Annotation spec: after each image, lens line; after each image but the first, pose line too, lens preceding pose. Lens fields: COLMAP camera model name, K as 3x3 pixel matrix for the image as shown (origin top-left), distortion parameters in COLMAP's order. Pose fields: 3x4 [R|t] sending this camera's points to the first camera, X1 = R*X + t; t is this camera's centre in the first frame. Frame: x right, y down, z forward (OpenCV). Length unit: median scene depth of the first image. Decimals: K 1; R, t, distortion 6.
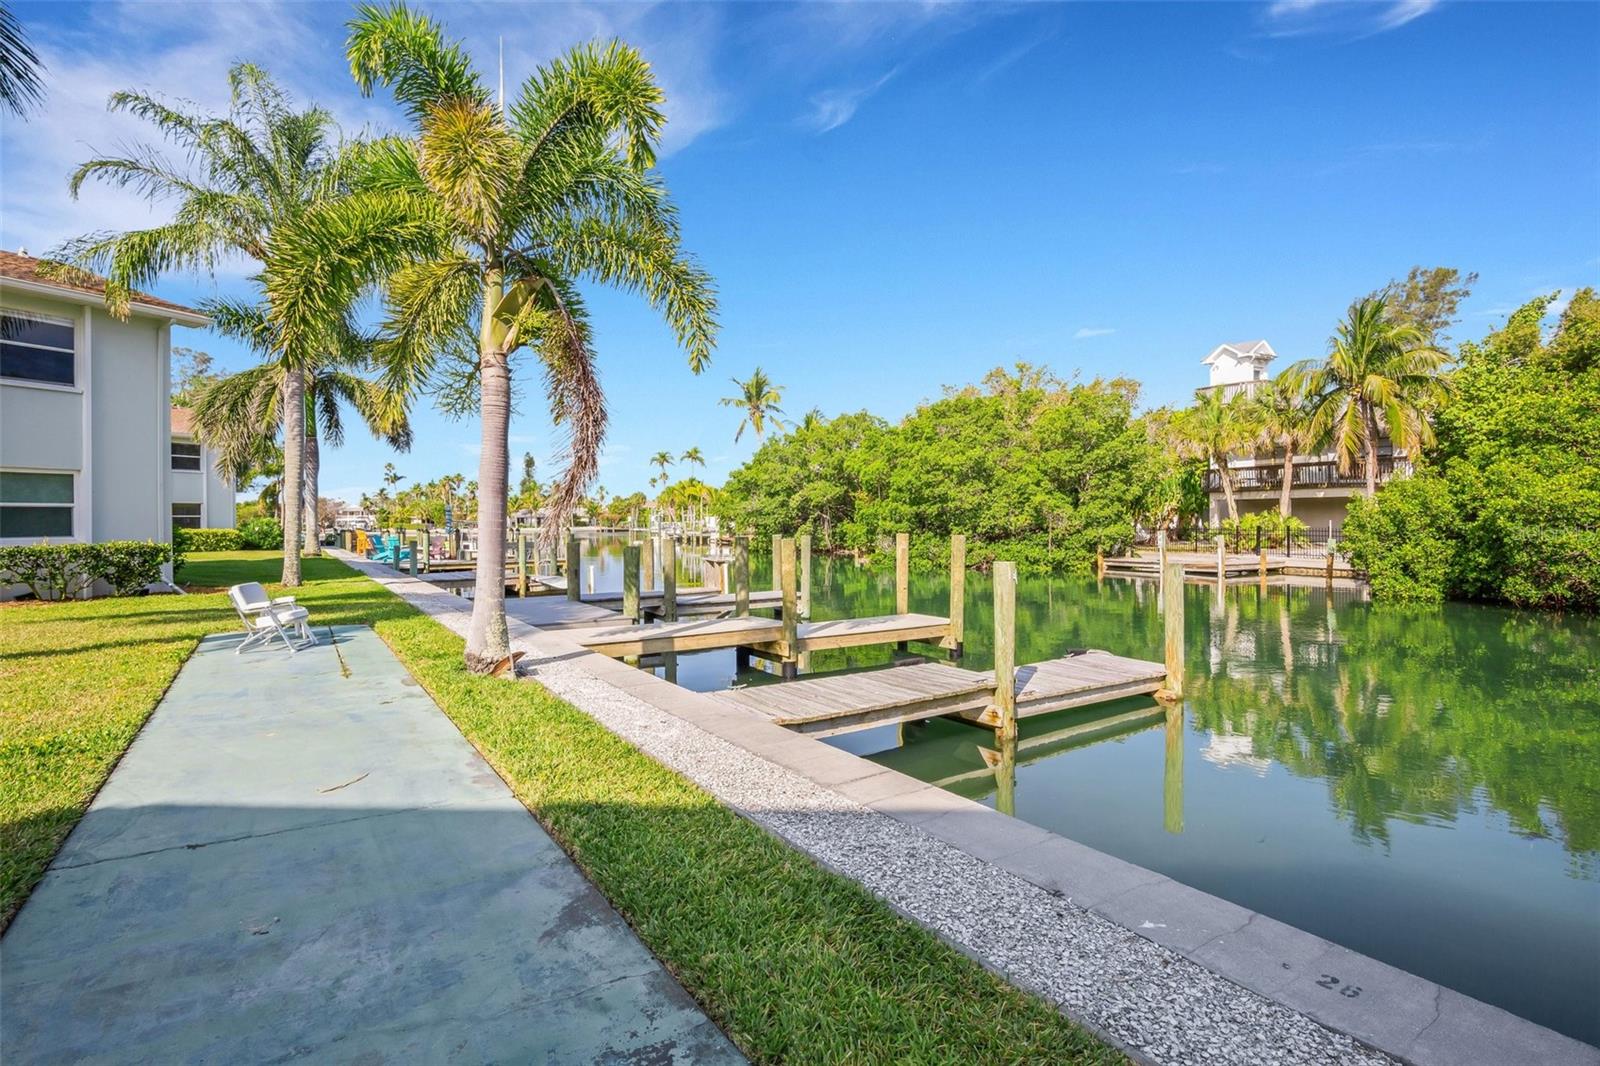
lens RADIAL K [[783.4, 0, 770.5], [0, 783.4, 513.6], [0, 0, 1]] dist [-0.001016, -0.002918]
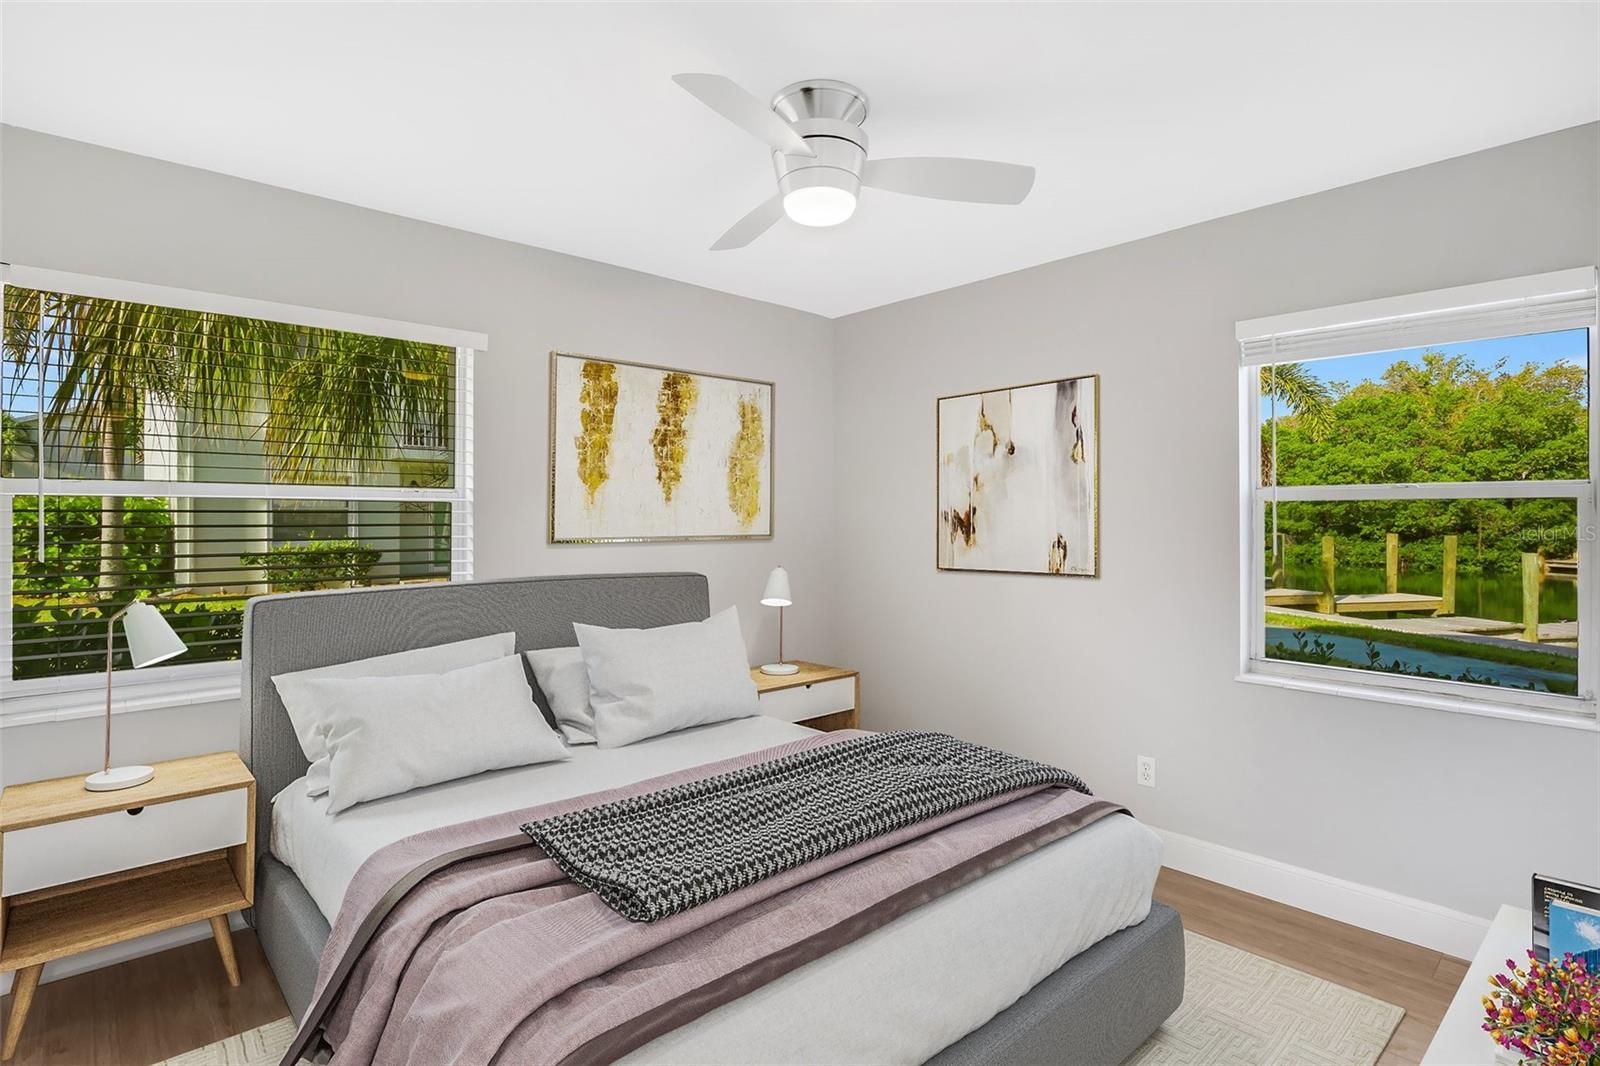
lens RADIAL K [[787.1, 0, 770.7], [0, 787.1, 506.4], [0, 0, 1]] dist [-0.019482, -0.000134]
pose [[0.935129, 0.004348, -0.354282, -0.135812], [-0.005038, 0.999987, -0.001026, -0.003751], [0.354273, 0.002744, 0.935138, -0.240341]]
